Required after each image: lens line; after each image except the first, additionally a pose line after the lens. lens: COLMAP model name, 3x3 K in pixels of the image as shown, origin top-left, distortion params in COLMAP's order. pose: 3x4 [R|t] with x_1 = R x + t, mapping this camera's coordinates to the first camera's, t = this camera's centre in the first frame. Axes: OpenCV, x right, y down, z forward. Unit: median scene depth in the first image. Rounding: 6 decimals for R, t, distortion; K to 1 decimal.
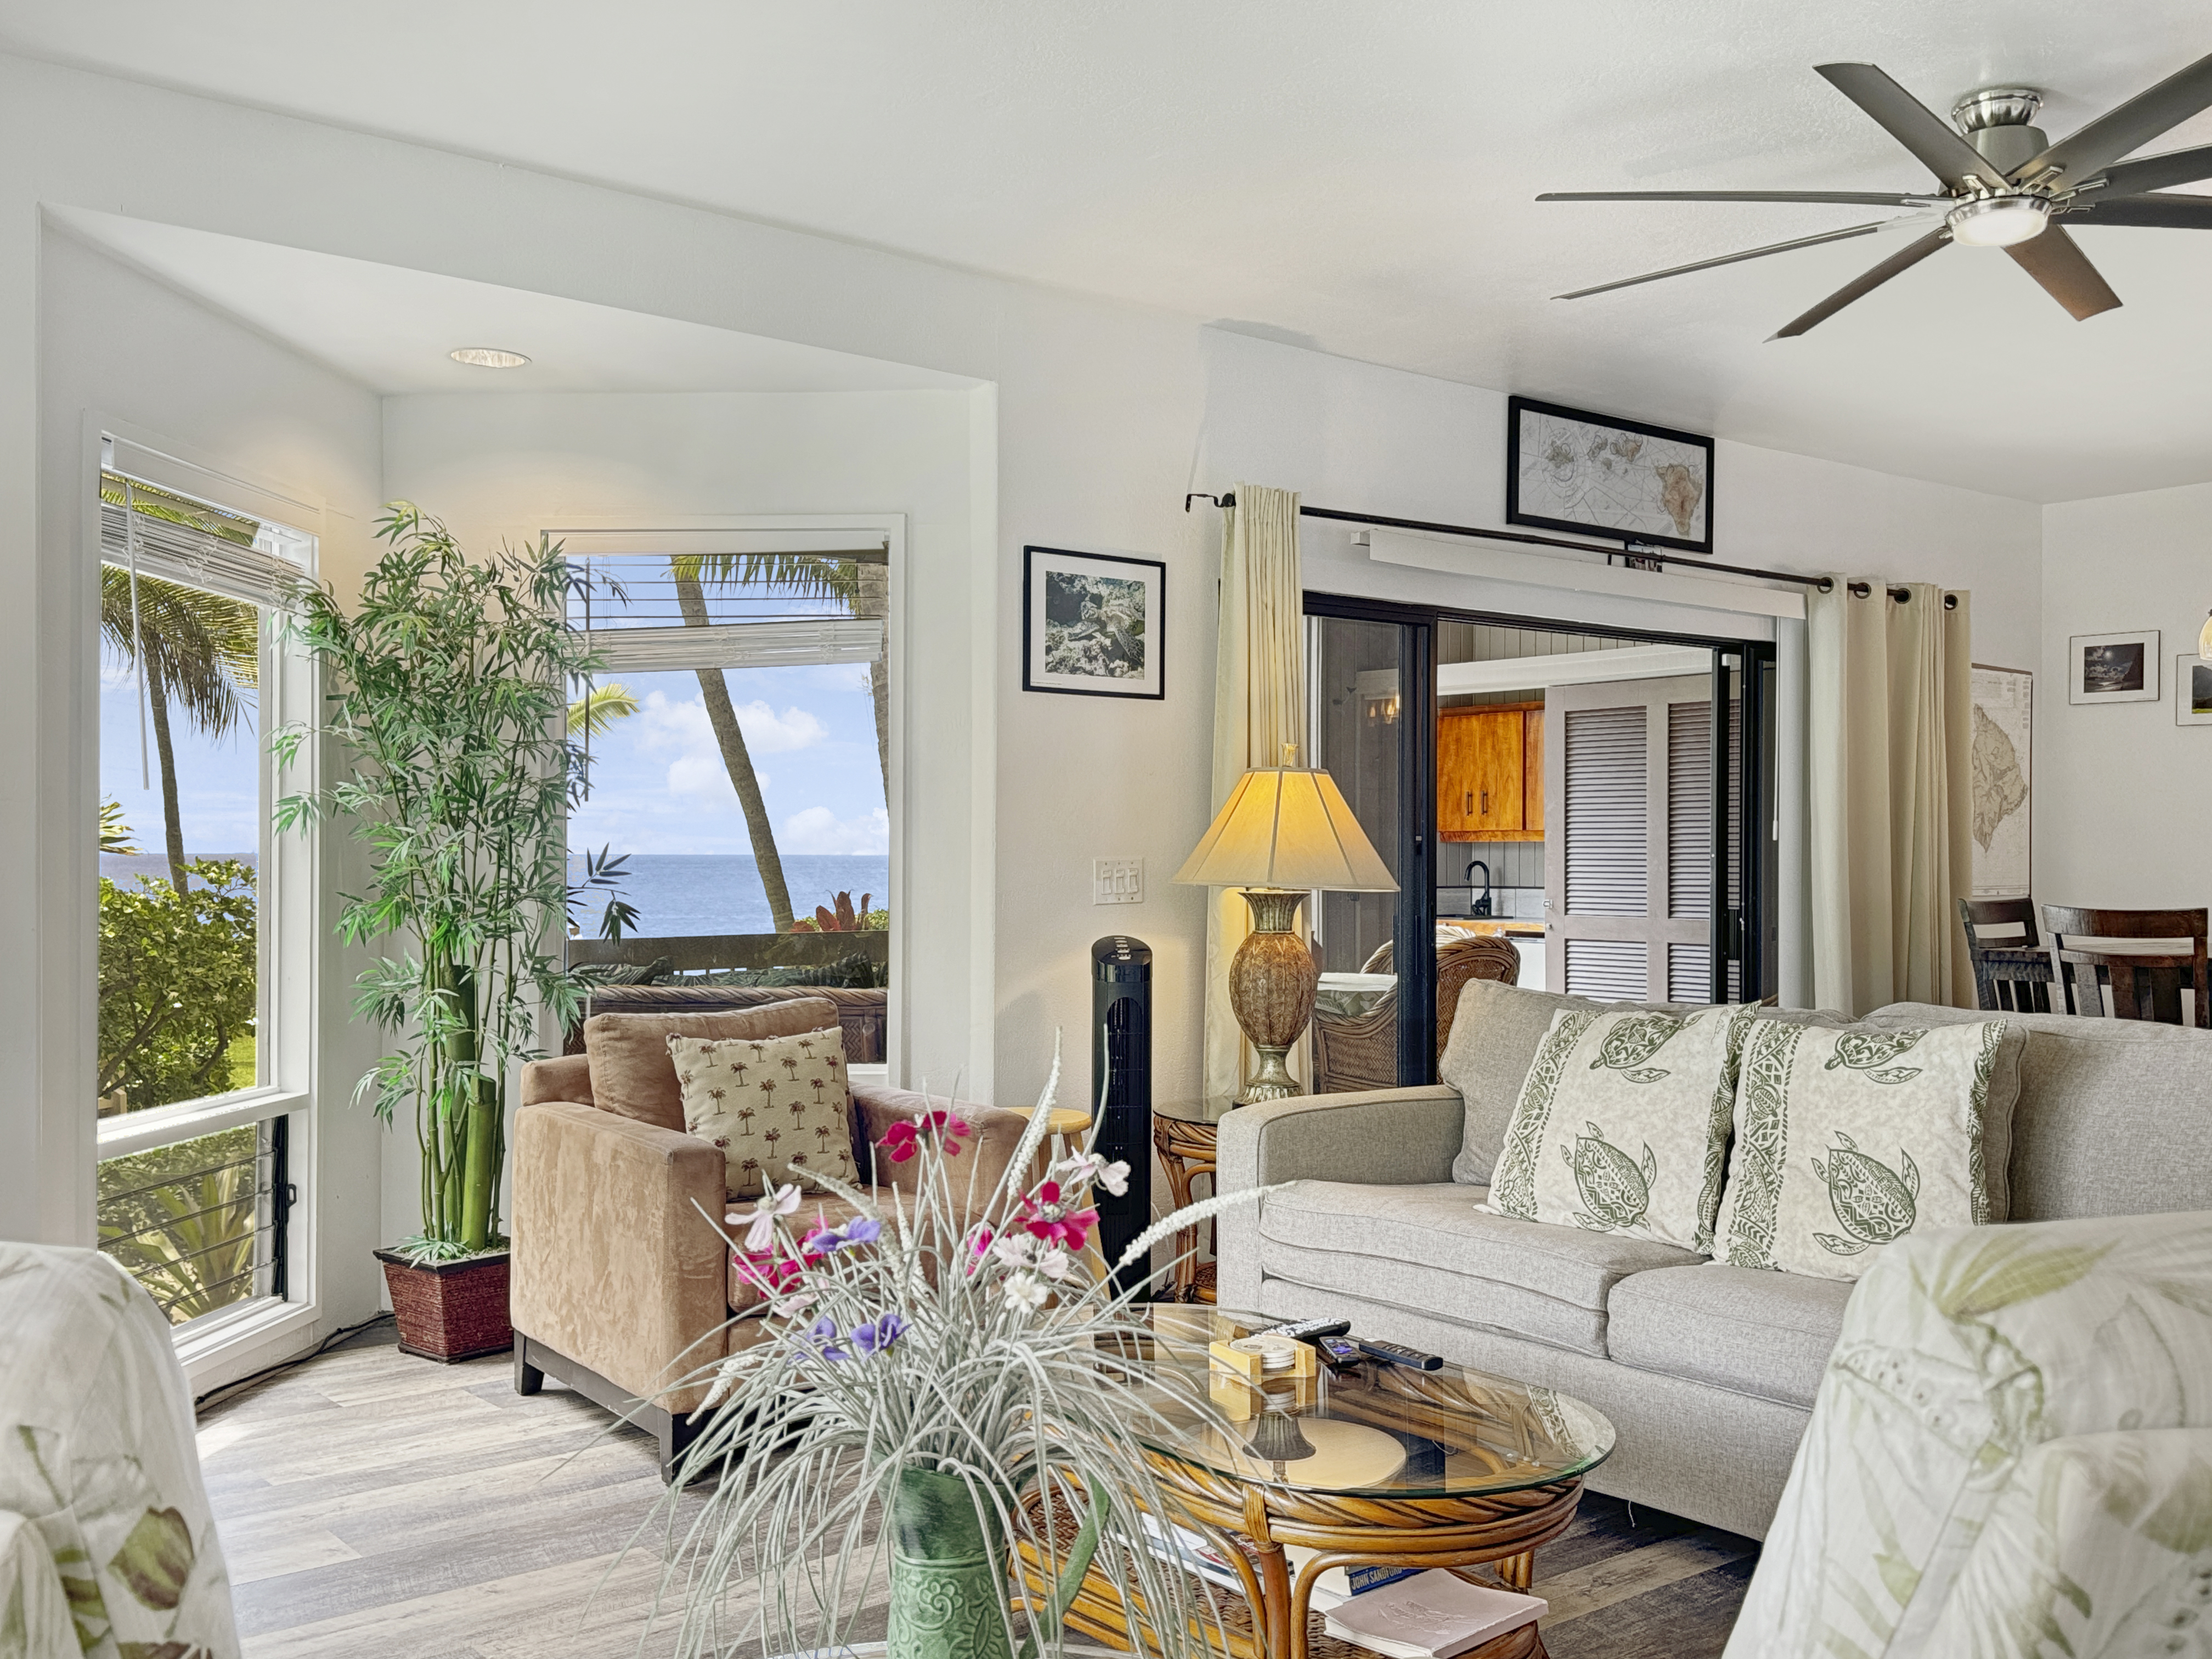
lens RADIAL K [[1846.7, 0, 1070.4], [0, 1846.7, 900.5], [0, 0, 1]] dist [-0.003248, -0.001744]
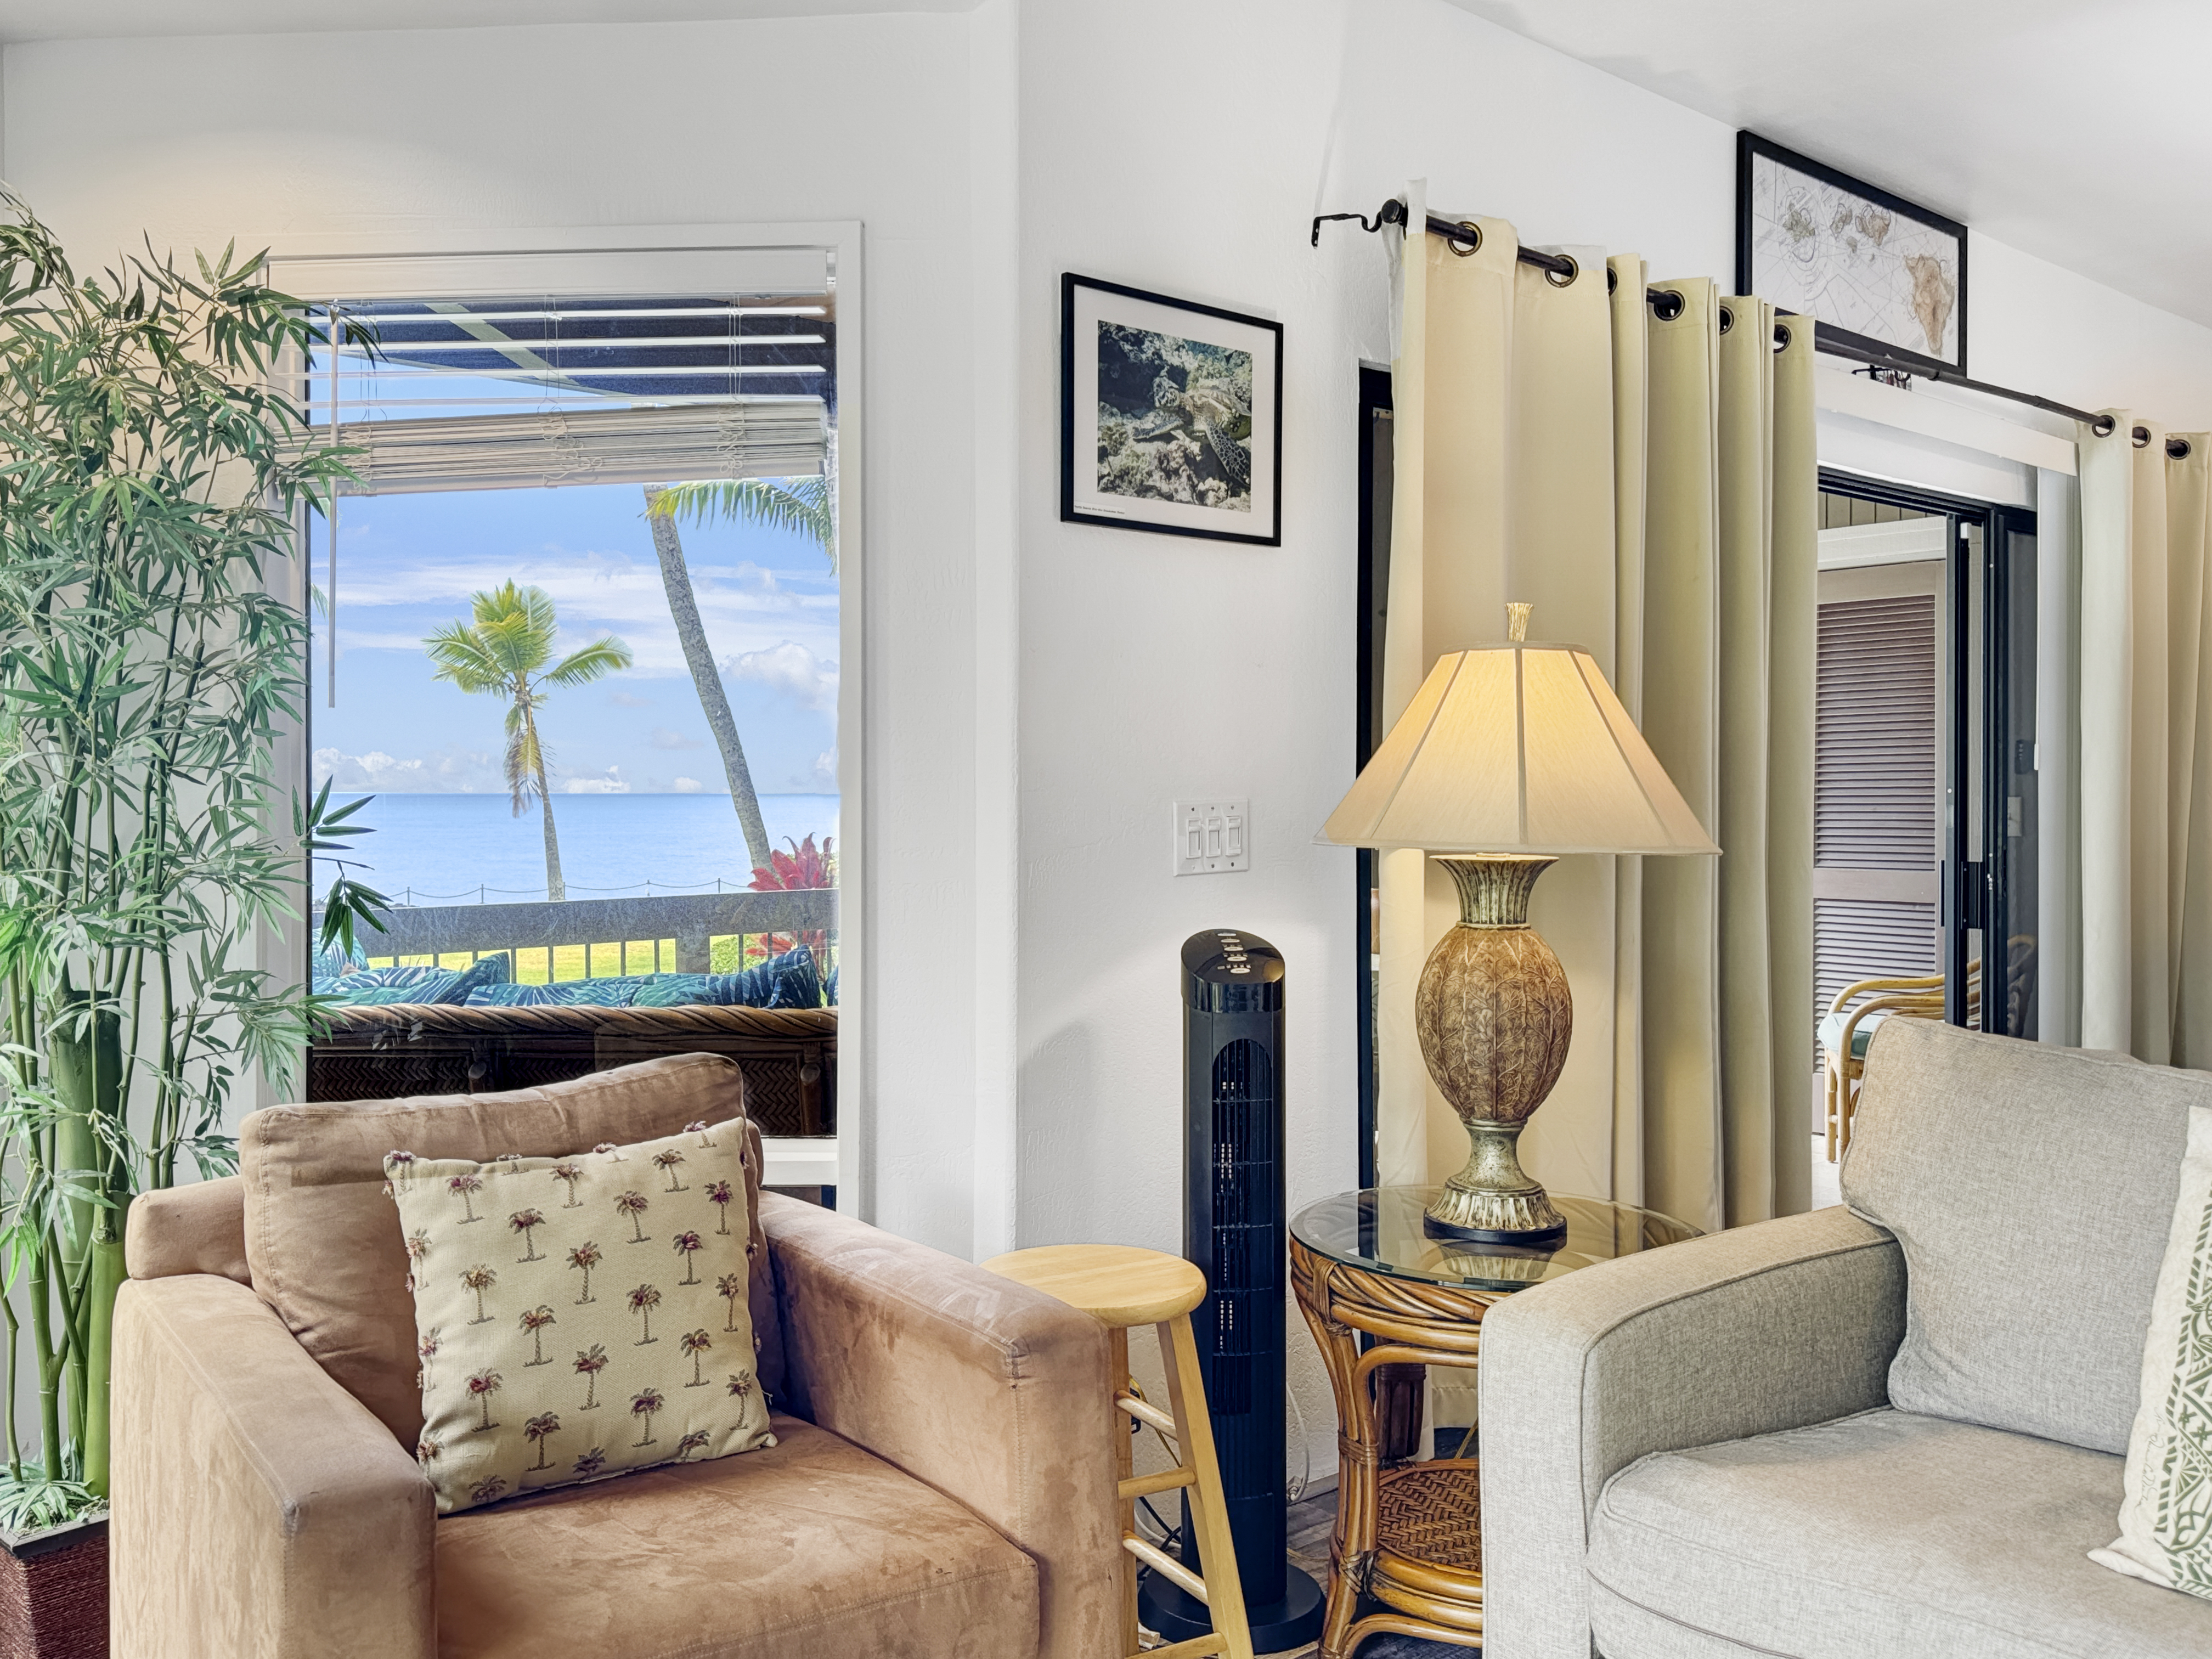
lens RADIAL K [[1683.8, 0, 1063.8], [0, 1683.8, 835.2], [0, 0, 1]] dist [0.083612, -0.196035]
pose [[0.999840, -0.003307, 0.017600, -0.034590], [0.003290, 0.999994, 0.000988, -0.012009], [-0.017603, -0.000930, 0.999845, 0.449092]]
